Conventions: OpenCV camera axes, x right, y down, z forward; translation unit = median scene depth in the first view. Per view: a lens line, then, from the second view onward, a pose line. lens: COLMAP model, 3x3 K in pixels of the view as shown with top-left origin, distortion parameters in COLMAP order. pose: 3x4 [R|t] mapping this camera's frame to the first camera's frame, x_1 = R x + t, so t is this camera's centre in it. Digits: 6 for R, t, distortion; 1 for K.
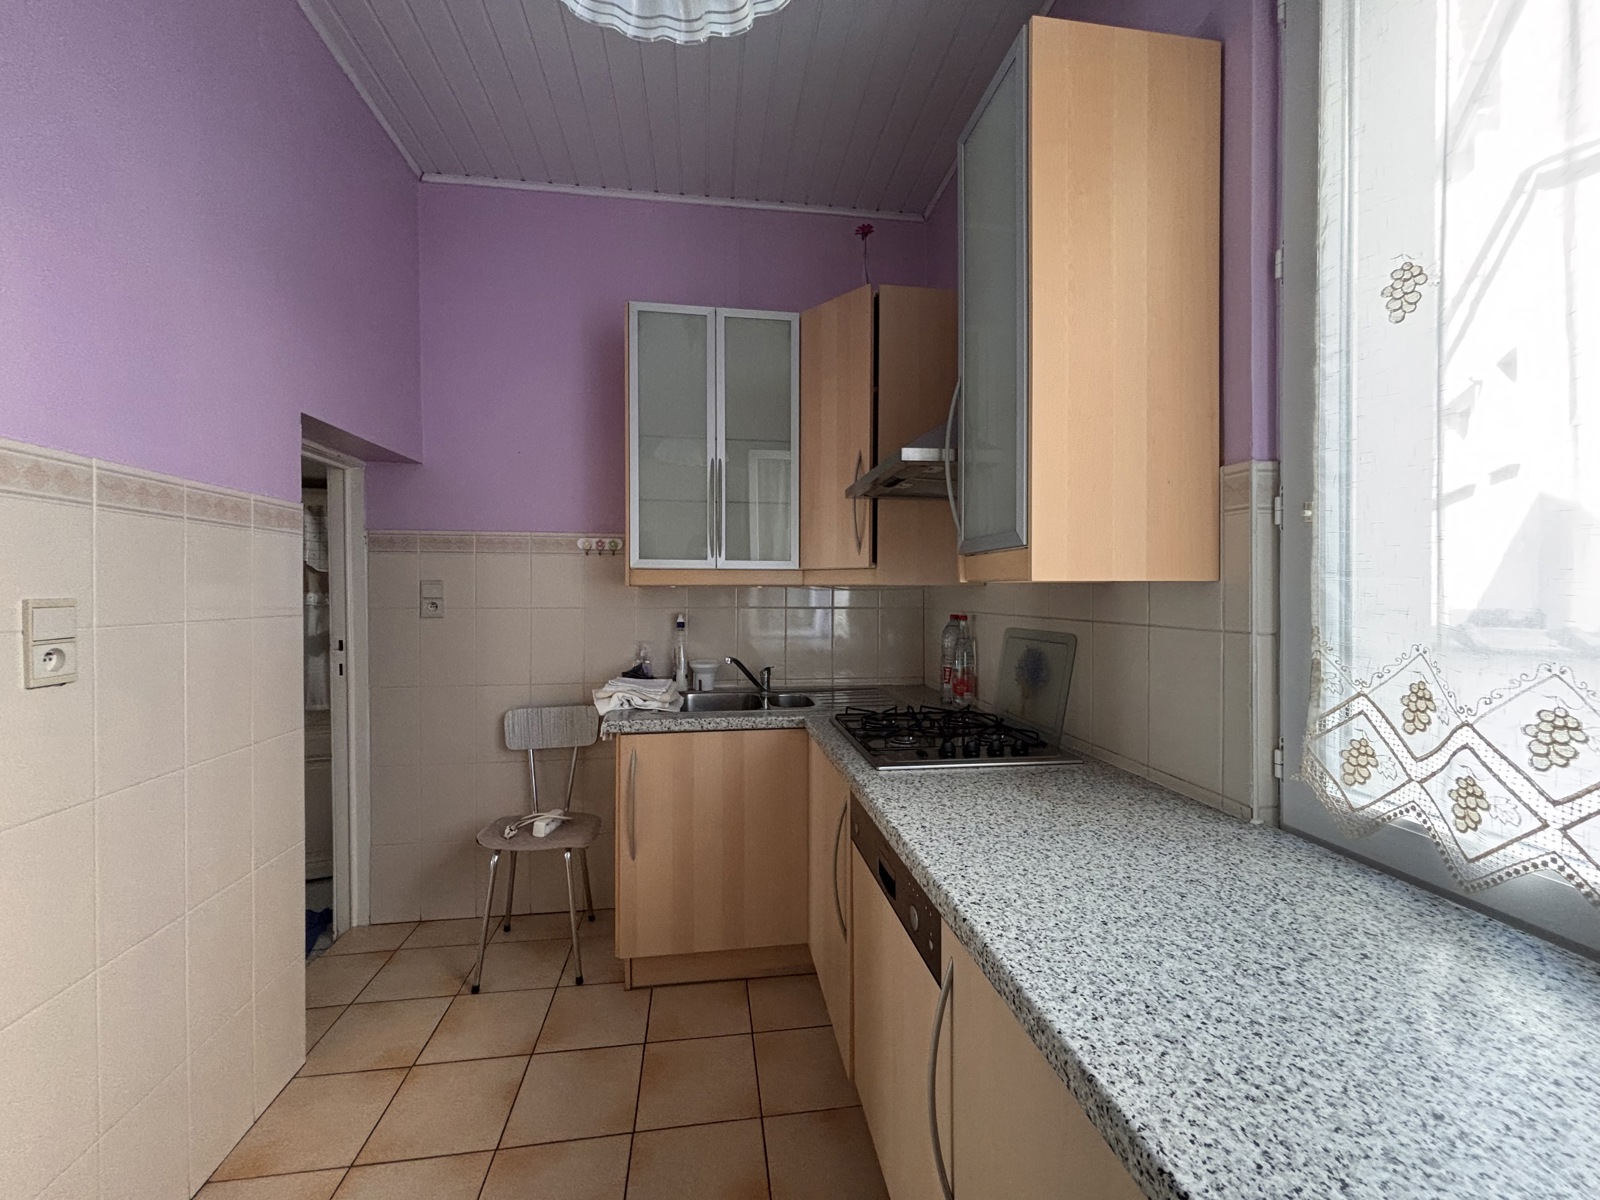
lens RADIAL K [[646.1, 0, 801.4], [0, 646.1, 598.7], [0, 0, 1]] dist [0.011631, -0.000182]
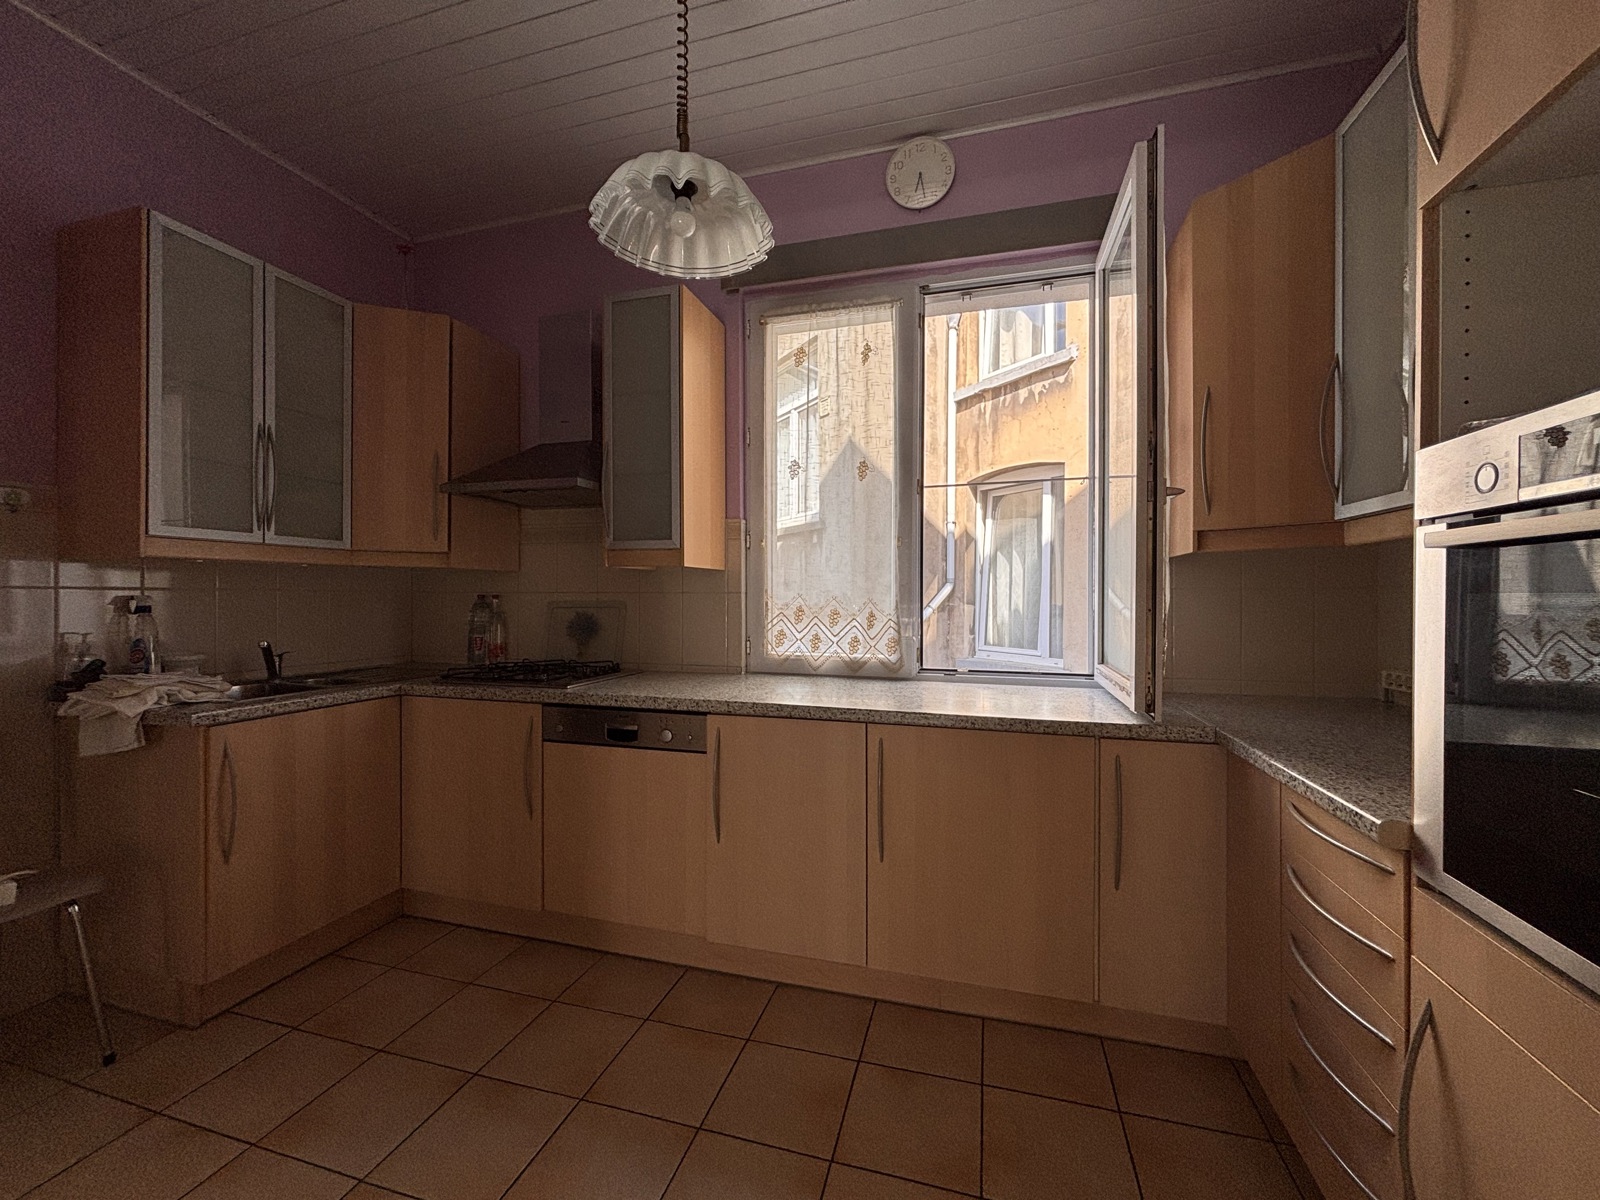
lens RADIAL K [[641.6, 0, 802.4], [0, 641.6, 597.7], [0, 0, 1]] dist [0.002064, -0.000501]
pose [[0.416336, -0.001712, 0.909209, -0.727227], [0.008193, 0.999965, -0.001869, 0.043350], [-0.909174, 0.008227, 0.416335, -0.087184]]
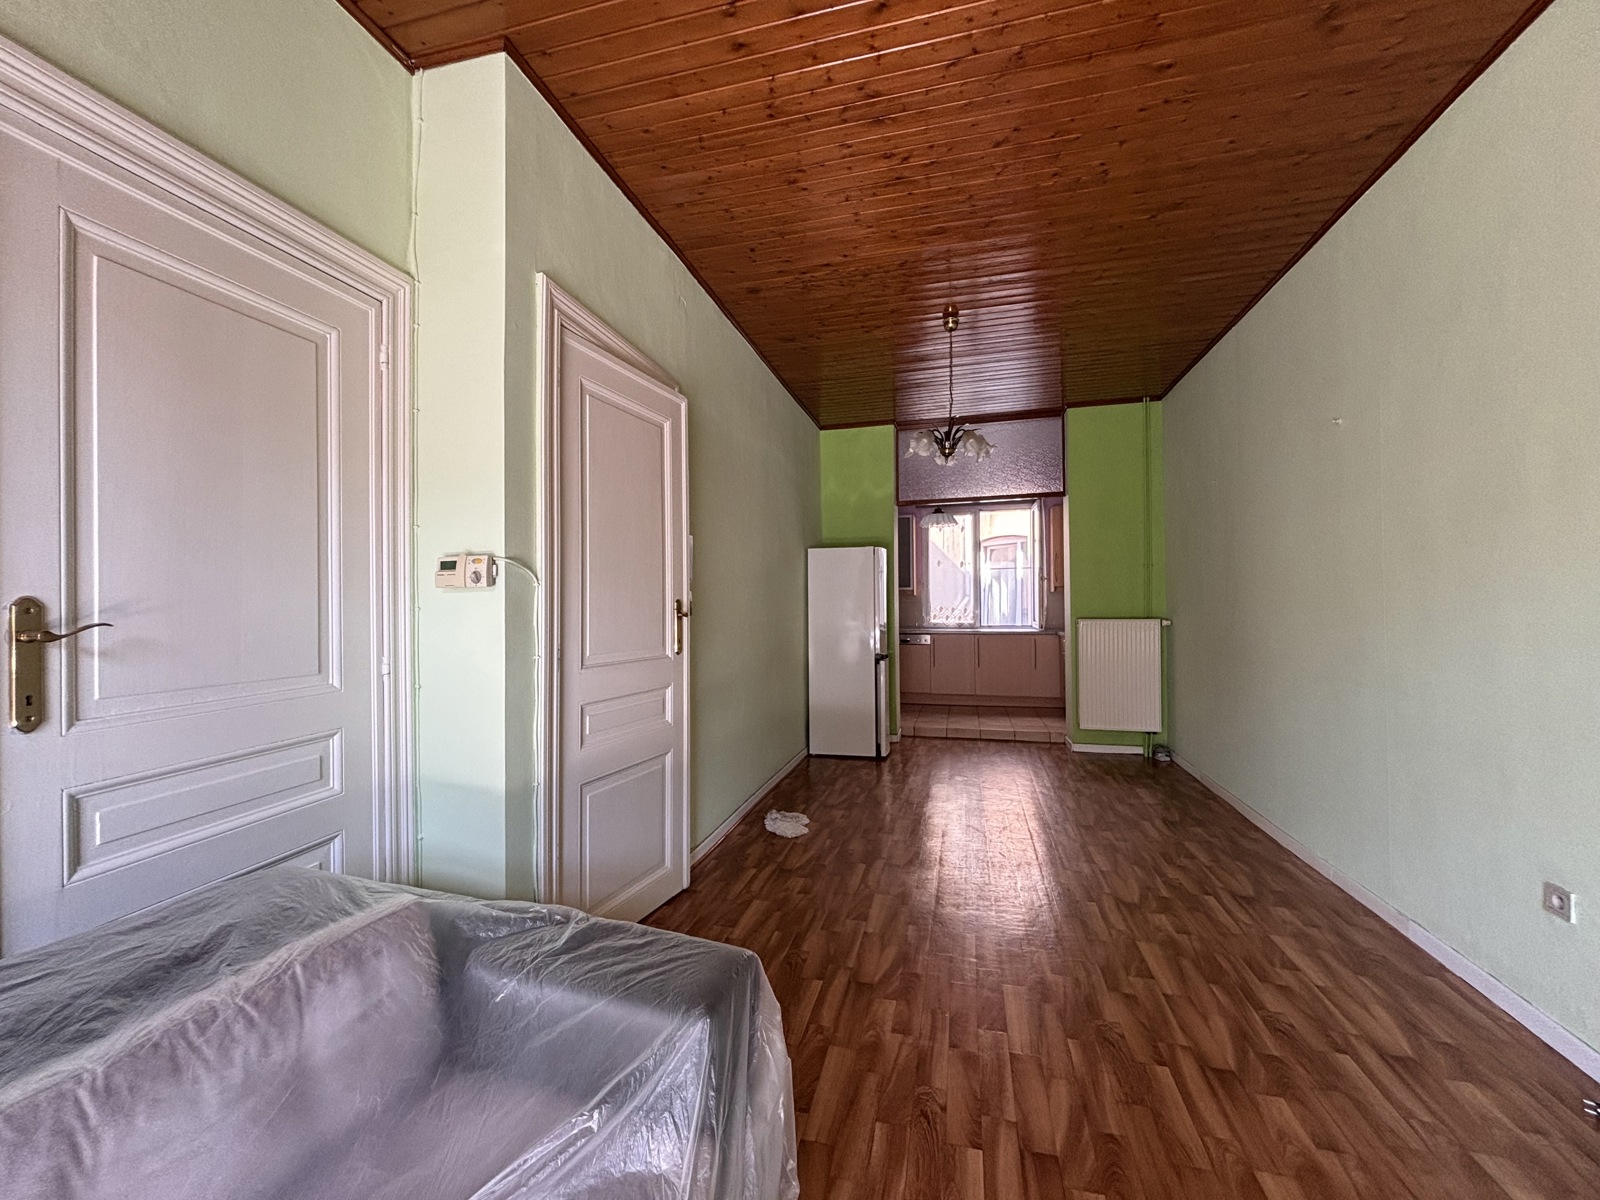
lens RADIAL K [[641.3, 0, 796.4], [0, 641.3, 605.6], [0, 0, 1]] dist [0.000788, -0.000085]
pose [[0.391703, 0.000401, 0.920092, -3.628698], [0.013836, 0.999884, -0.006327, 0.062634], [-0.919988, 0.015209, 0.391652, -0.291106]]
